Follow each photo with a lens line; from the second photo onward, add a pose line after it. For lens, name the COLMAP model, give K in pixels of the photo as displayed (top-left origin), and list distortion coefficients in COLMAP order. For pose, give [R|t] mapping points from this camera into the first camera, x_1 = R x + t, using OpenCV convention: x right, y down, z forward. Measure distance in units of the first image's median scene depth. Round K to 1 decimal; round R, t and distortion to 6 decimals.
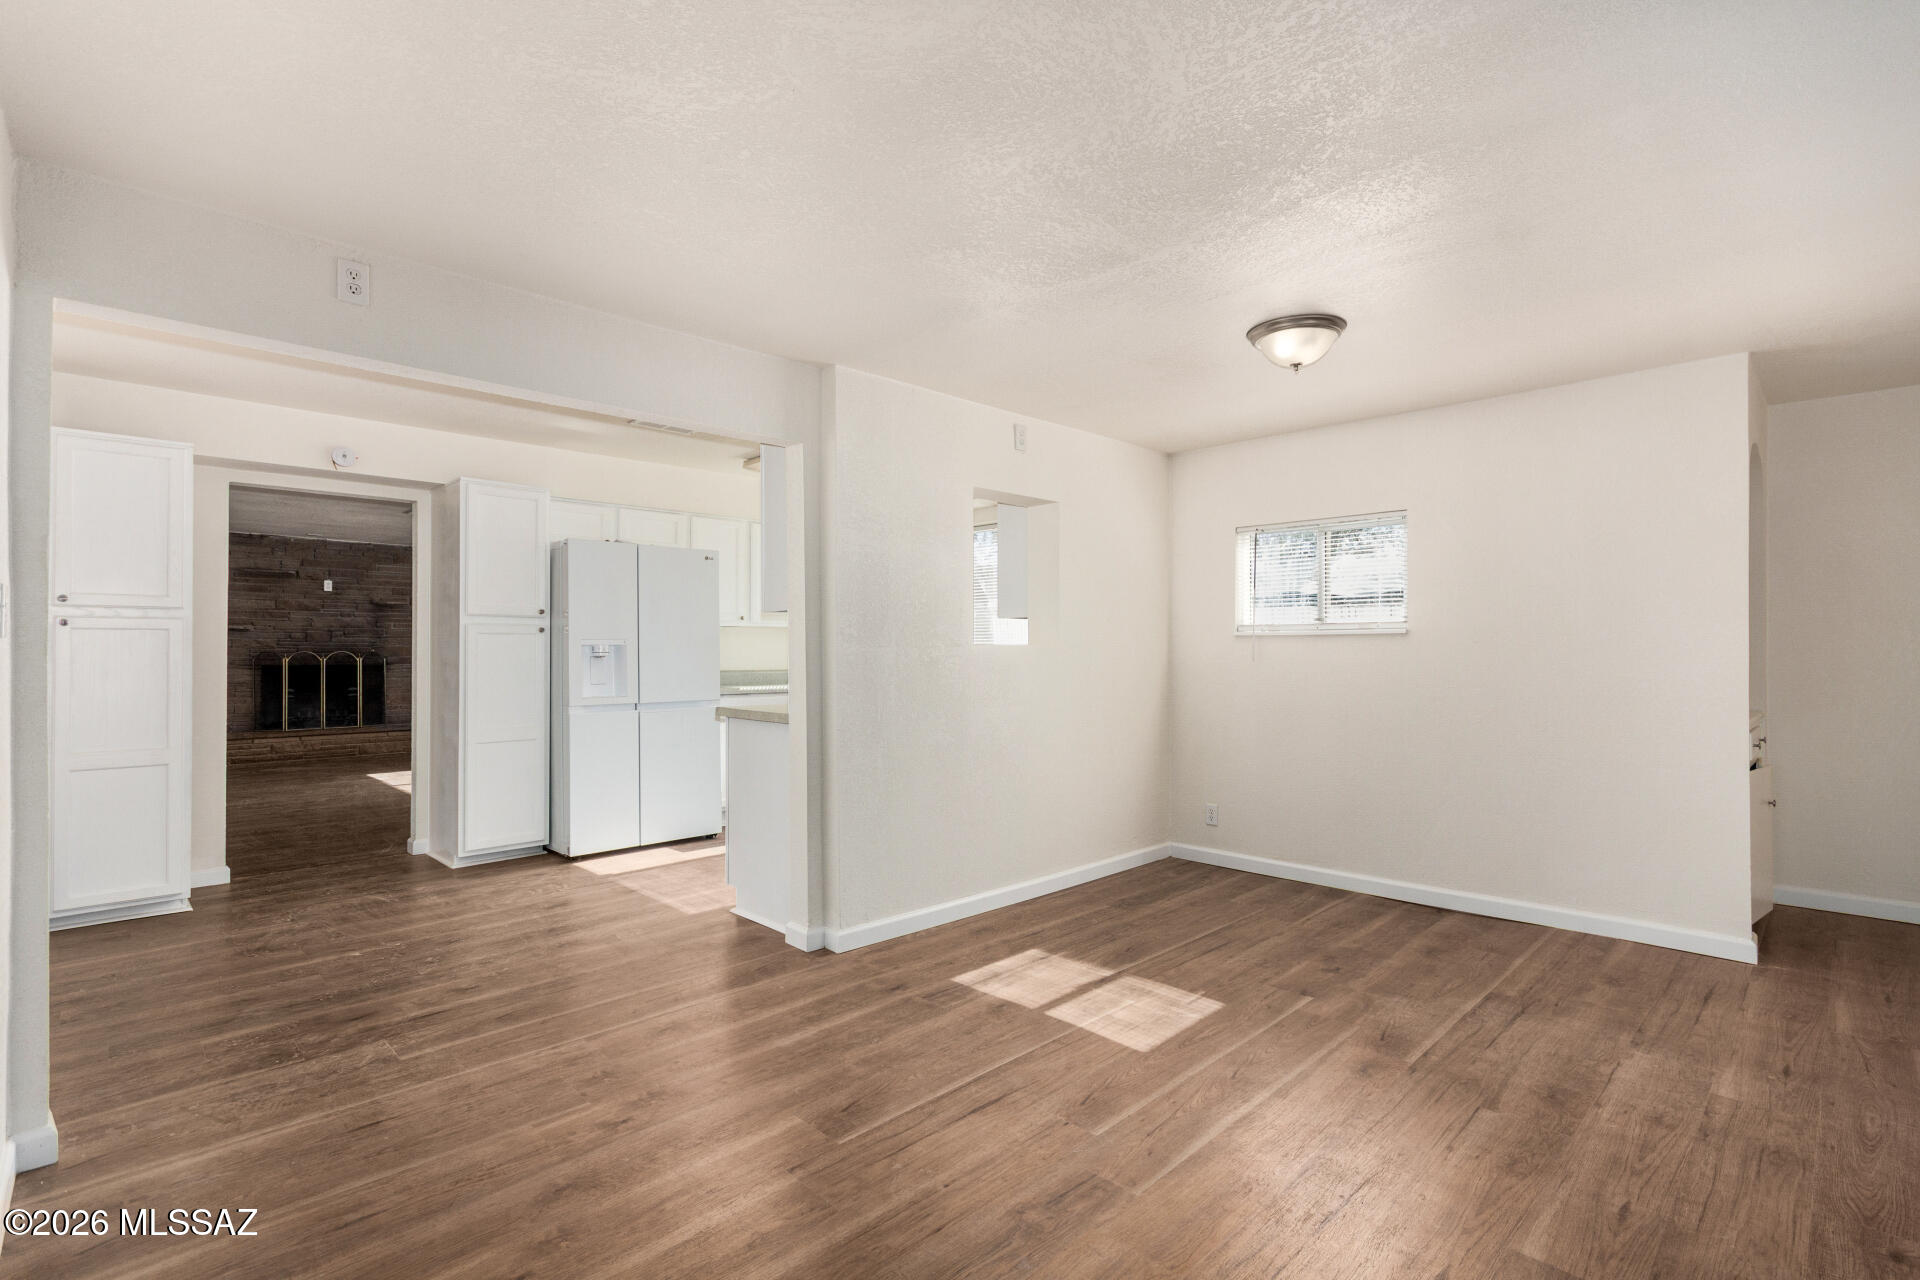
lens RADIAL K [[893.7, 0, 951.2], [0, 893.7, 640.4], [0, 0, 1]] dist [0.001968, 0.000759]
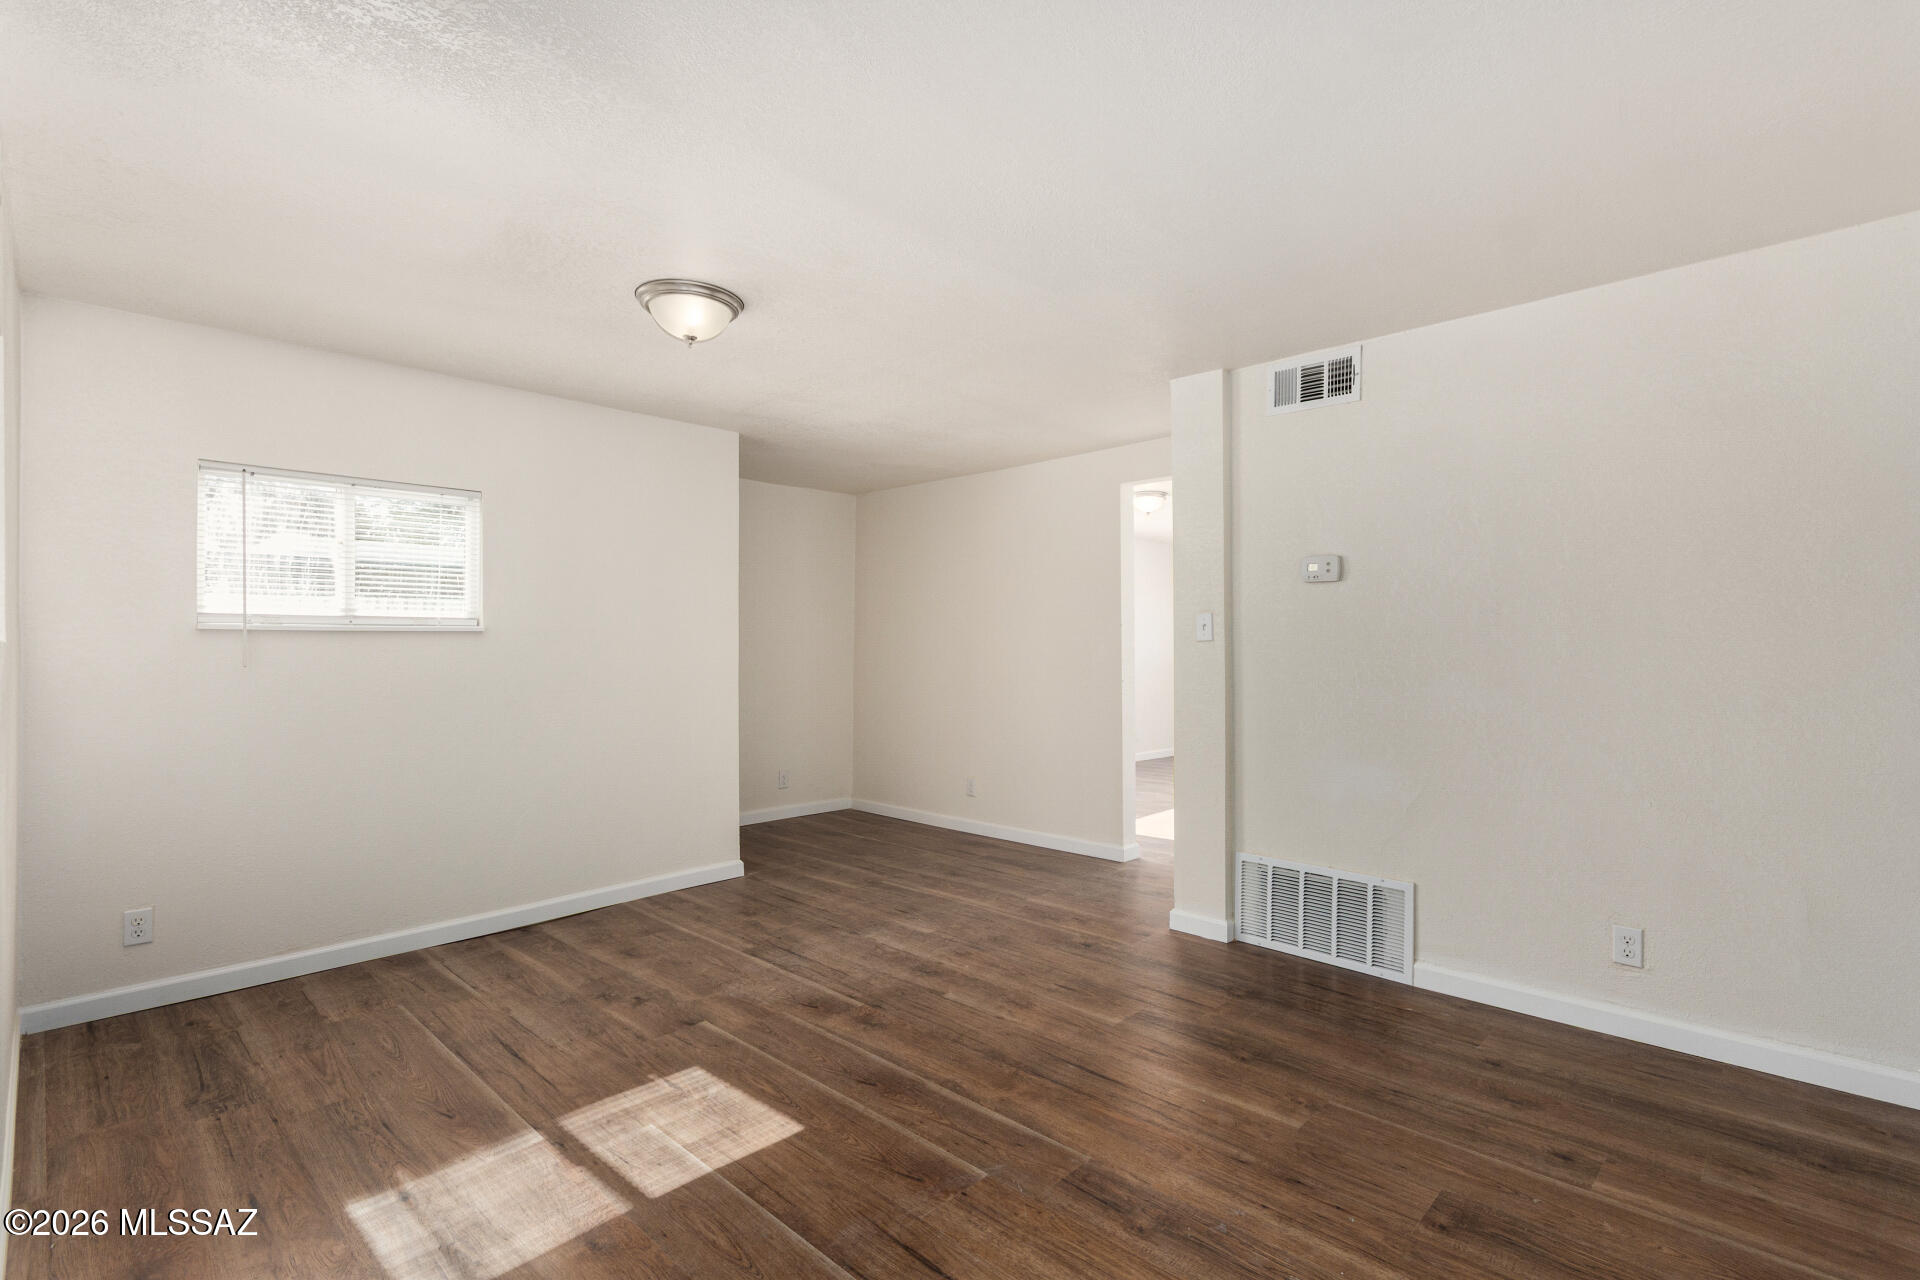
lens RADIAL K [[893.7, 0, 993.1], [0, 893.7, 647.2], [0, 0, 1]] dist [0.001968, 0.000759]
pose [[-0.043738, -0.001561, 0.999042, -0.514696], [-0.004365, 0.999990, 0.001372, 0.006727], [-0.999033, -0.004301, -0.043745, 0.707344]]
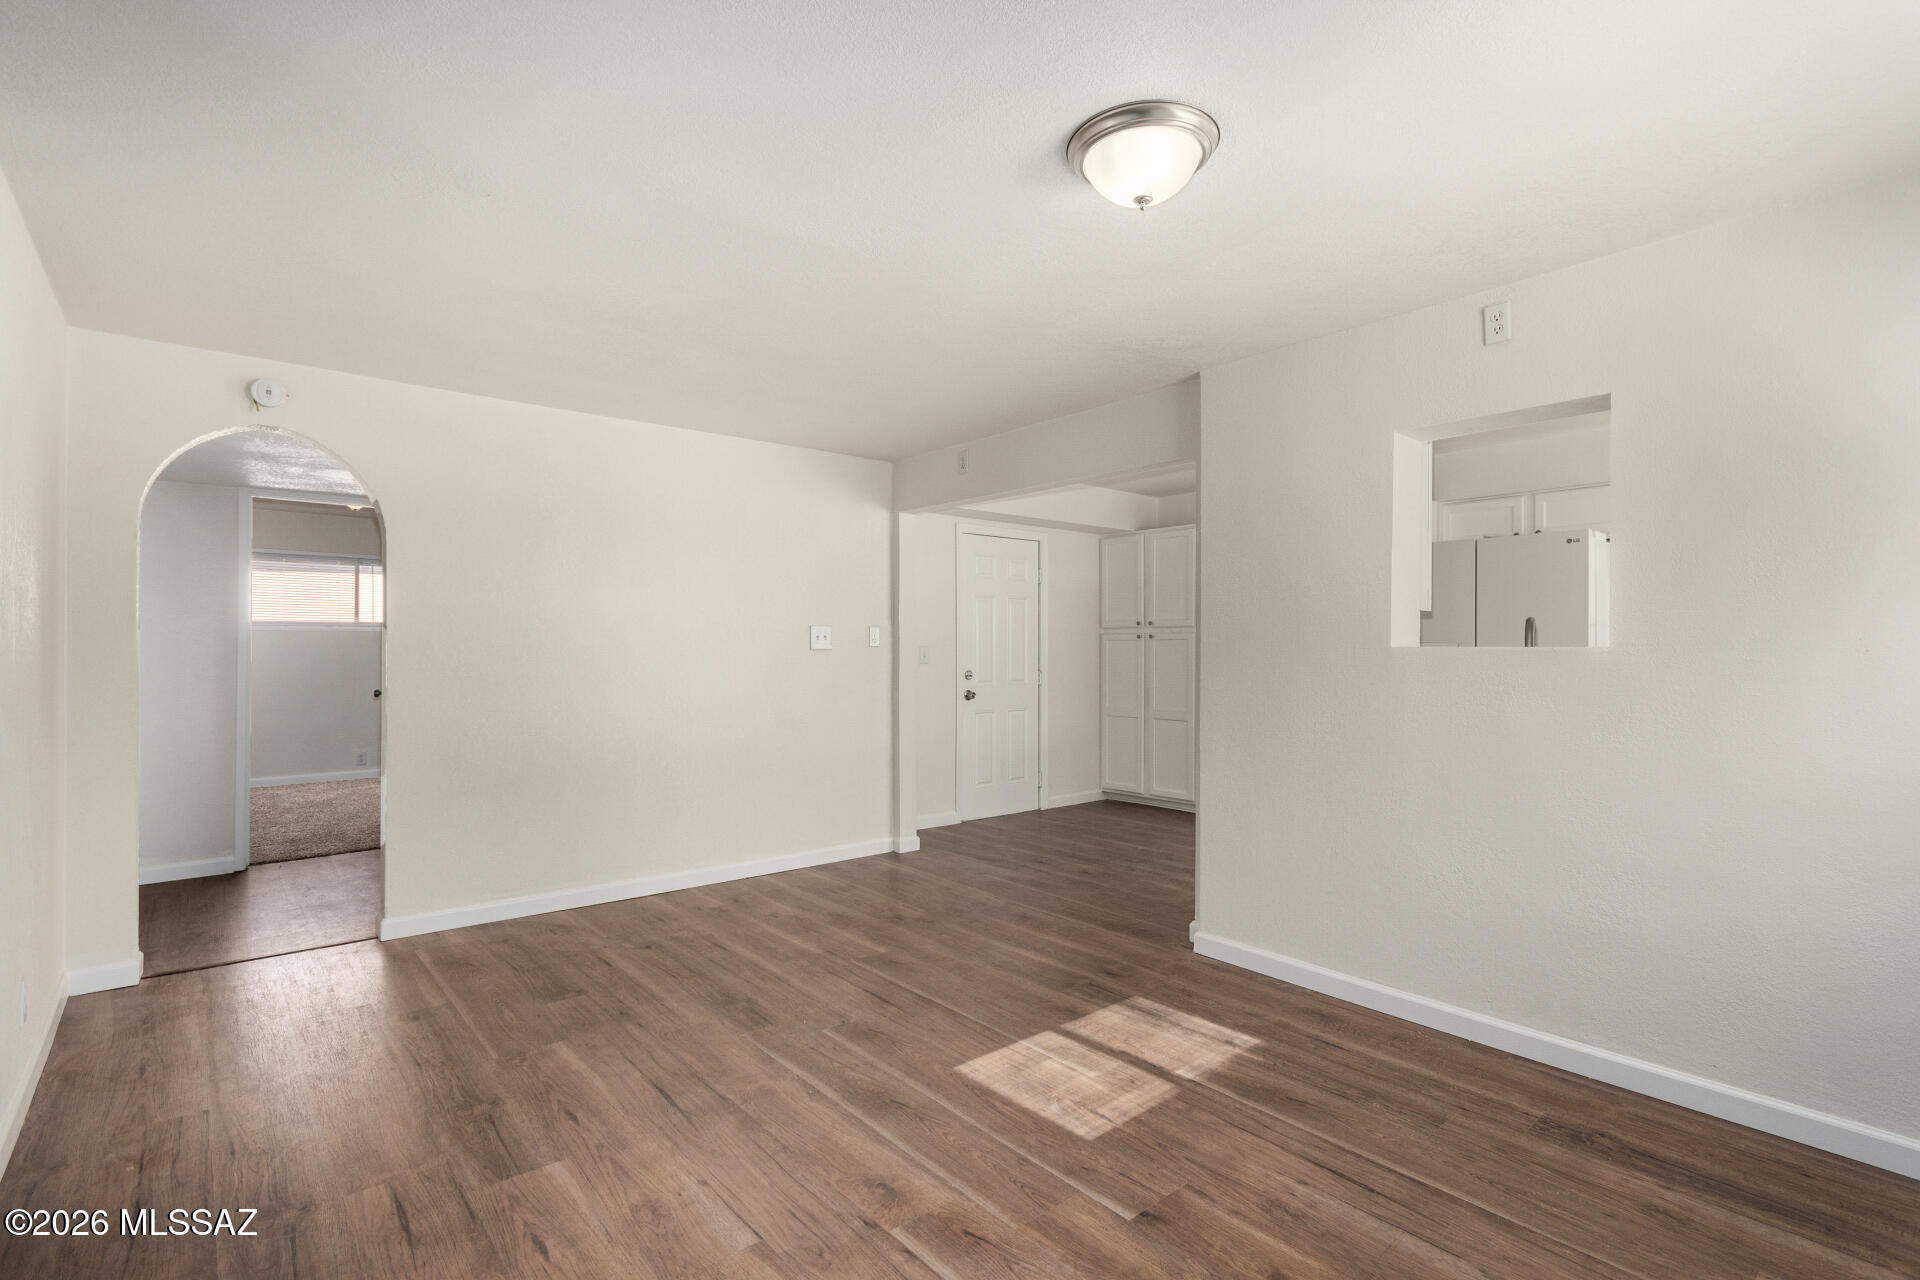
lens RADIAL K [[893.7, 0, 991.2], [0, 893.7, 657.6], [0, 0, 1]] dist [0.001968, 0.000759]
pose [[-0.048319, 0.009656, -0.998785, 0.977218], [0.007139, 0.999931, 0.009322, 0.003910], [0.998806, -0.006680, -0.048385, 0.893463]]
